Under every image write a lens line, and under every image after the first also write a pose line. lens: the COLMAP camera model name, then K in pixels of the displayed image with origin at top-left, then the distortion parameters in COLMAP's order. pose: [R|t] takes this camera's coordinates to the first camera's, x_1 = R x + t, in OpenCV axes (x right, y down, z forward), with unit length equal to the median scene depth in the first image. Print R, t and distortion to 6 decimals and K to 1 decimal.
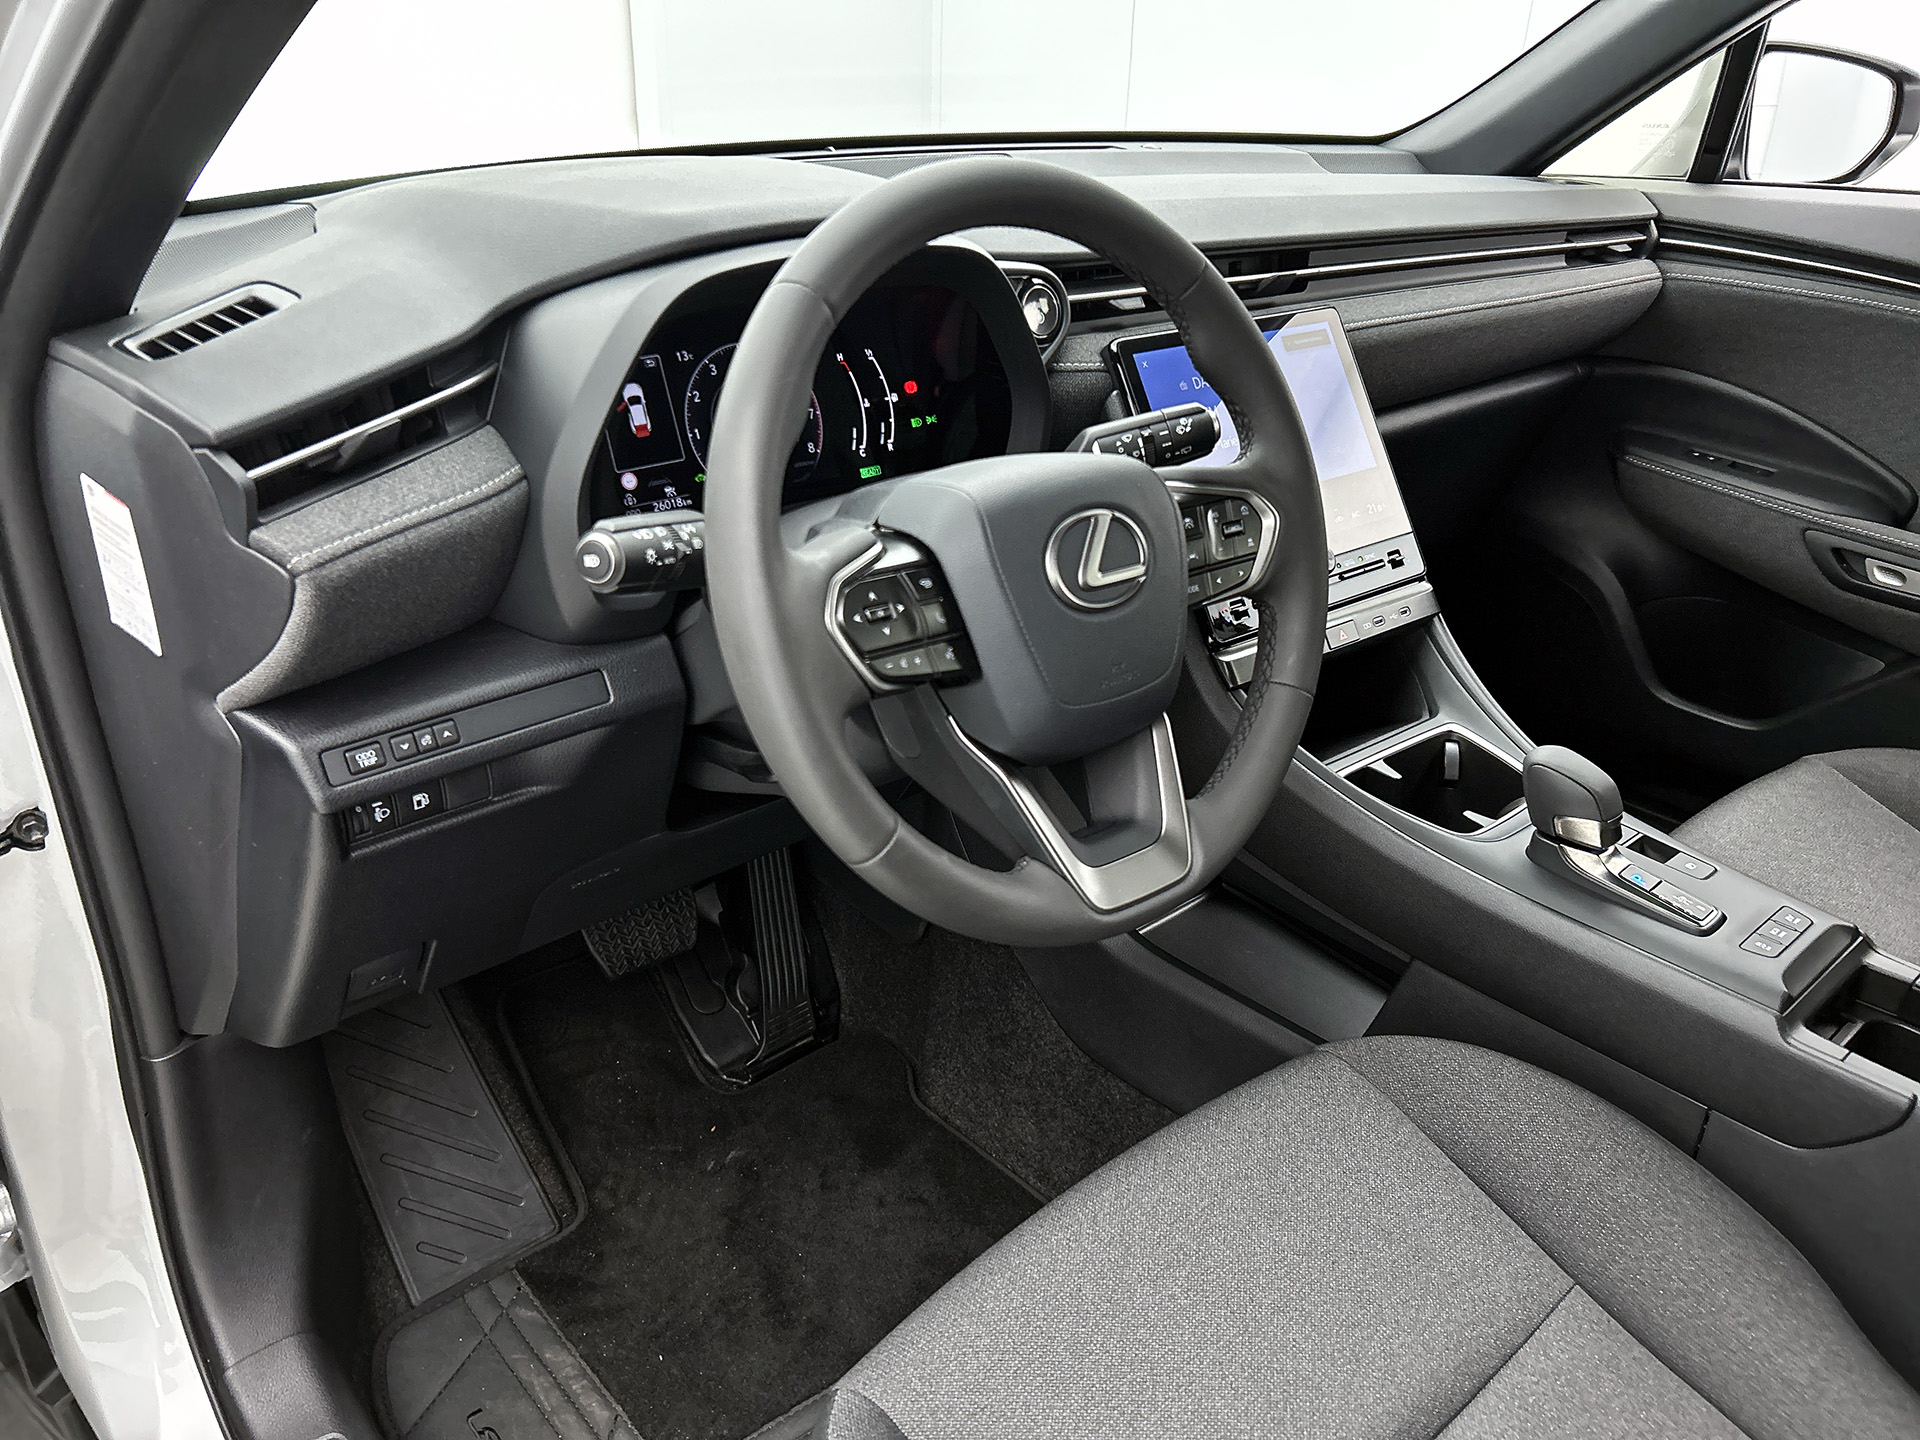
lens RADIAL K [[1462.2, 0, 935.4], [0, 1462.2, 721.7], [0, 0, 1]] dist [0.037798, -0.002666]
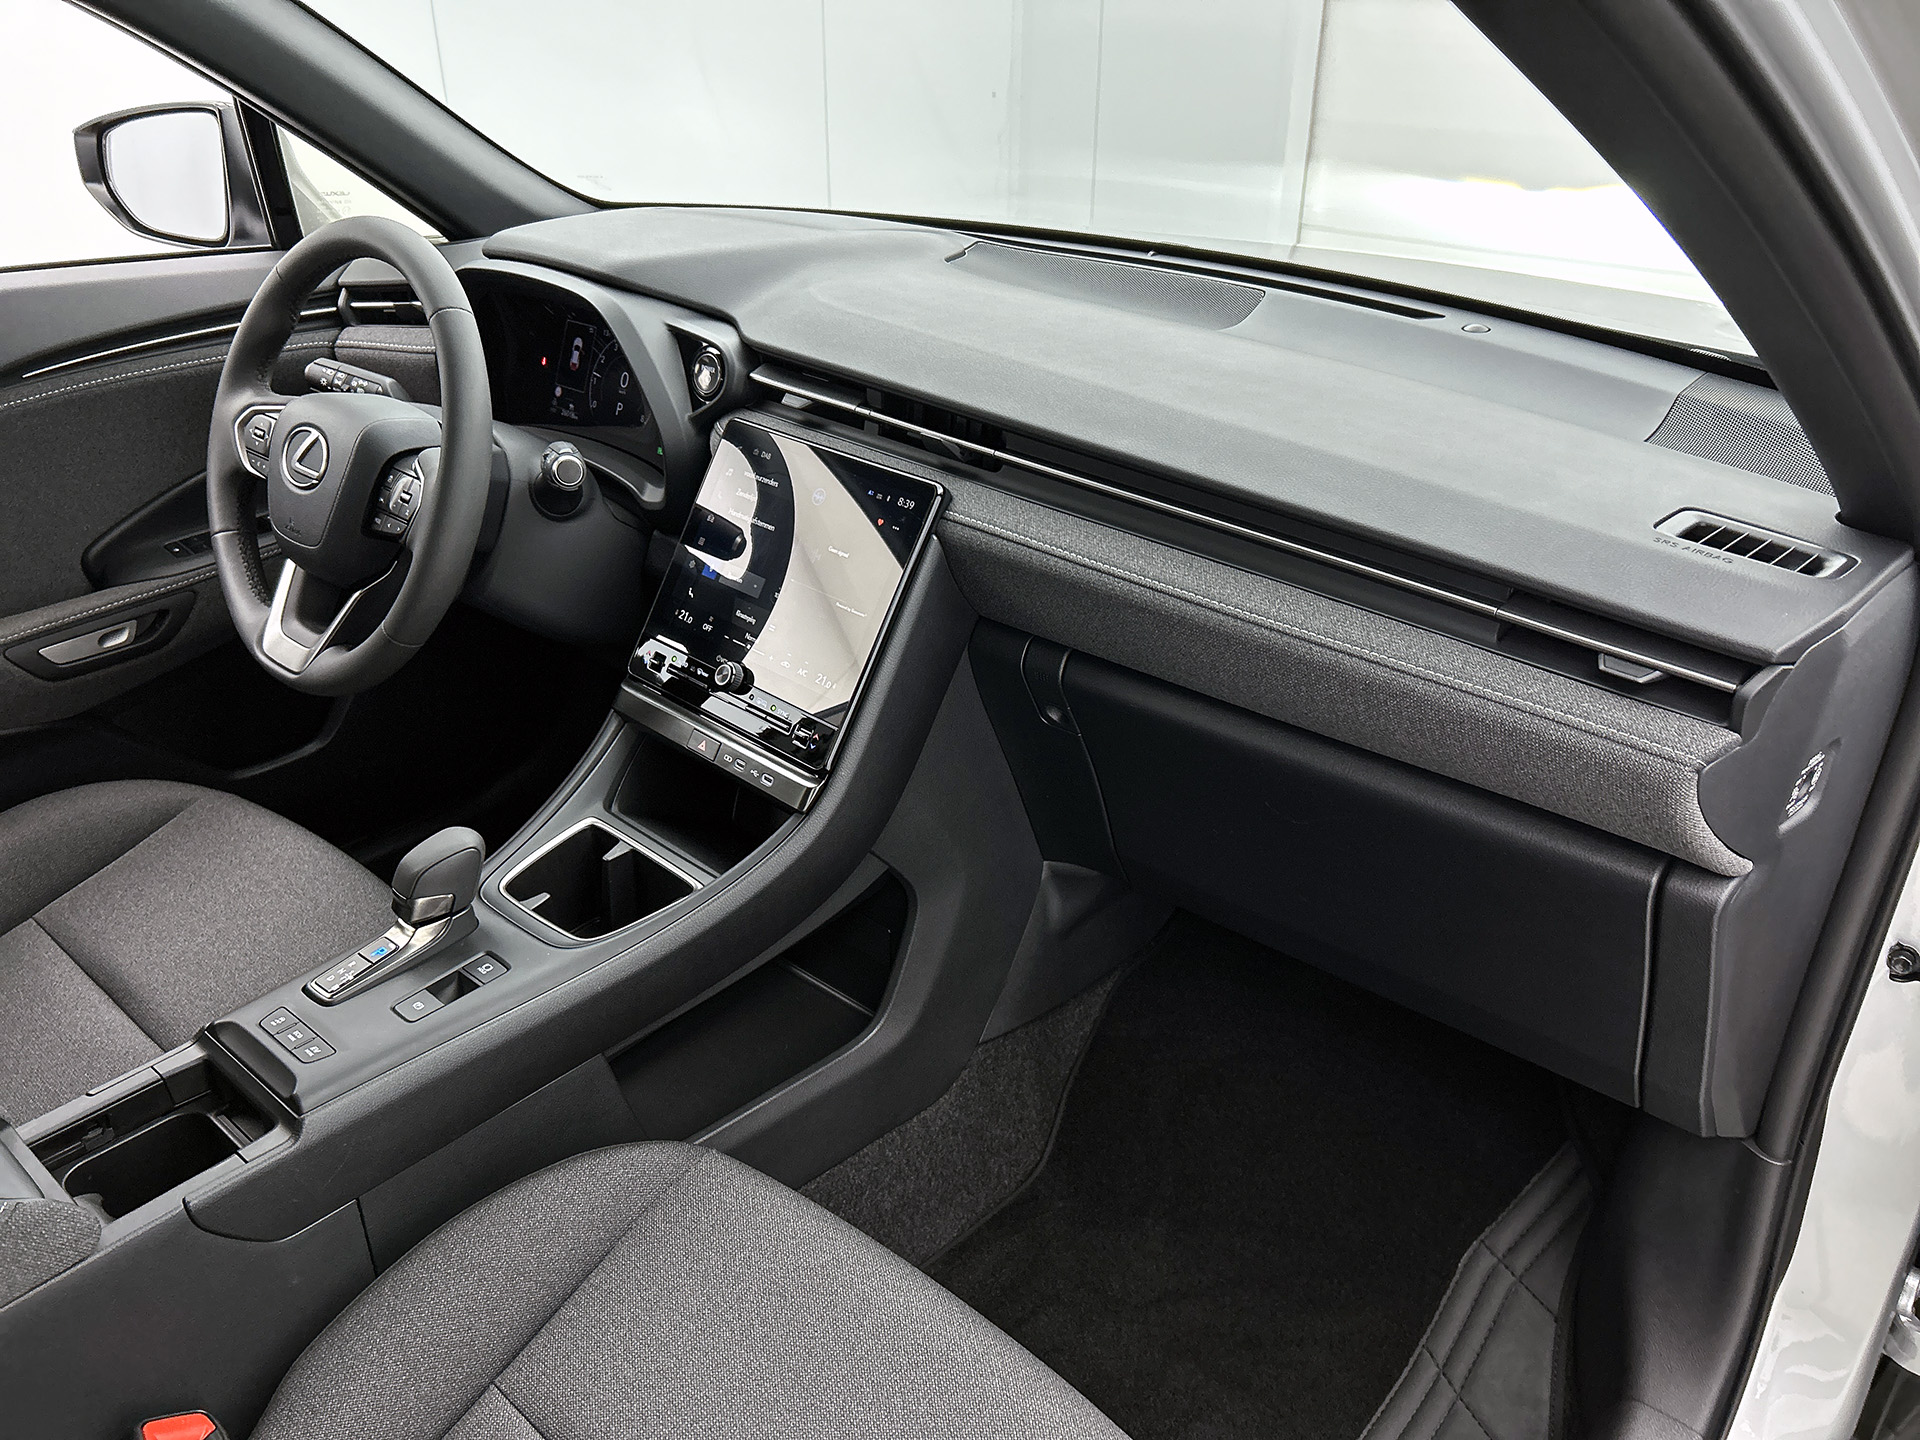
lens RADIAL K [[1462.2, 0, 935.4], [0, 1462.2, 721.7], [0, 0, 1]] dist [0.037798, -0.002666]
pose [[0.106784, 0.433273, -0.894914, 1.442227], [-0.437650, 0.828661, 0.348974, -0.602234], [0.892782, 0.354395, 0.278110, 1.017017]]
